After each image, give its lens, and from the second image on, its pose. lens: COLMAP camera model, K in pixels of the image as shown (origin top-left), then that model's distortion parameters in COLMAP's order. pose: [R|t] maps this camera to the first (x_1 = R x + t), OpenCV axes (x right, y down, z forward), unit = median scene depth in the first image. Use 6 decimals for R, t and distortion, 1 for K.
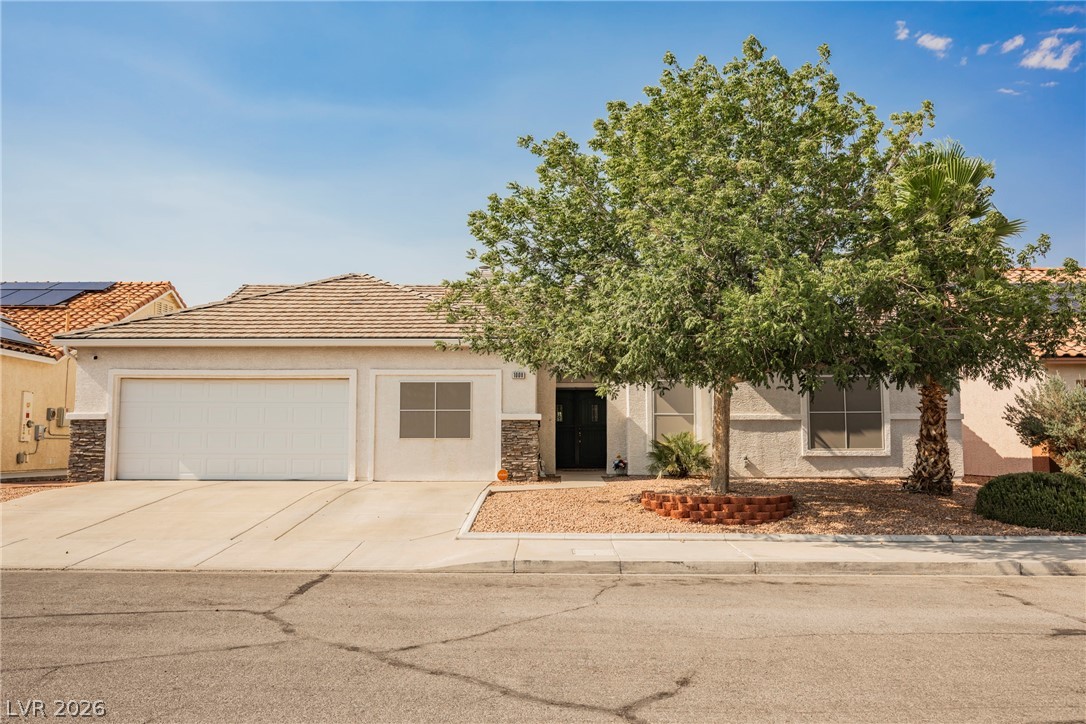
lens RADIAL K [[866.8, 0, 547.2], [0, 866.8, 356.7], [0, 0, 1]] dist [-0.010358, 0.008509]
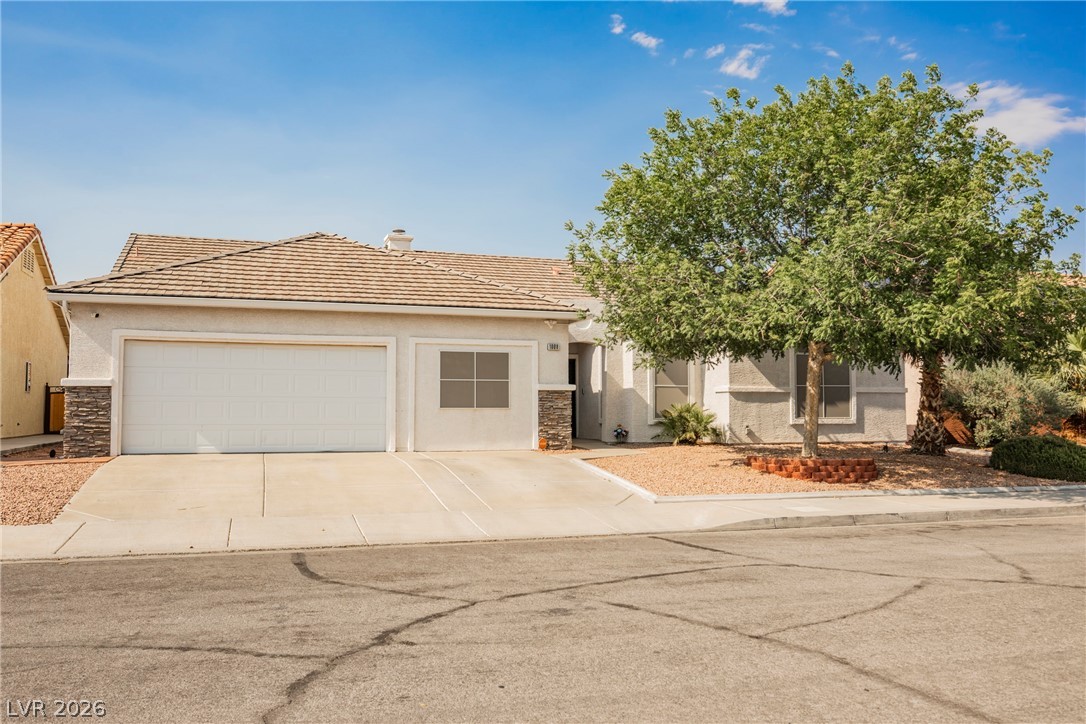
lens RADIAL K [[866.8, 0, 550.3], [0, 866.8, 366.9], [0, 0, 1]] dist [-0.010358, 0.008509]
pose [[0.947584, 0.016279, 0.319091, -0.366204], [-0.031178, 0.998646, 0.041639, 0.002292], [-0.317981, -0.049405, 0.946809, 0.027758]]
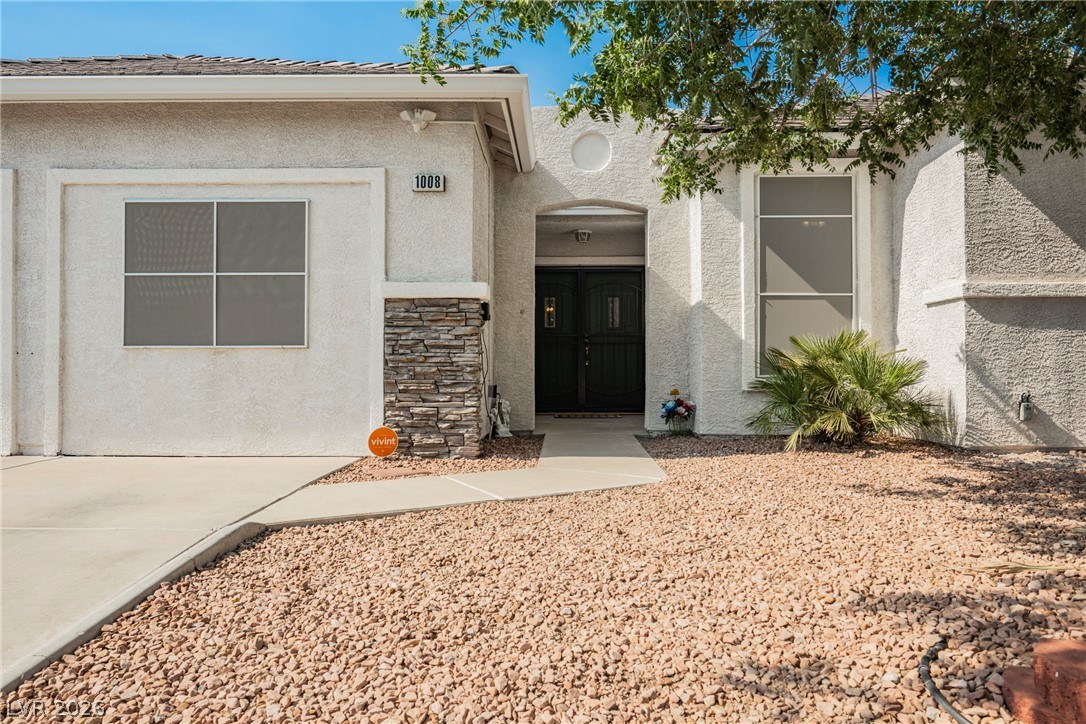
lens RADIAL K [[746.8, 0, 542.0], [0, 746.8, 360.0], [0, 0, 1]] dist [-0.007158, -0.002307]
pose [[0.999775, -0.000327, -0.021225, 0.024246], [0.001980, 0.996961, 0.077872, 0.074477], [0.021135, -0.077897, 0.996737, 0.668158]]
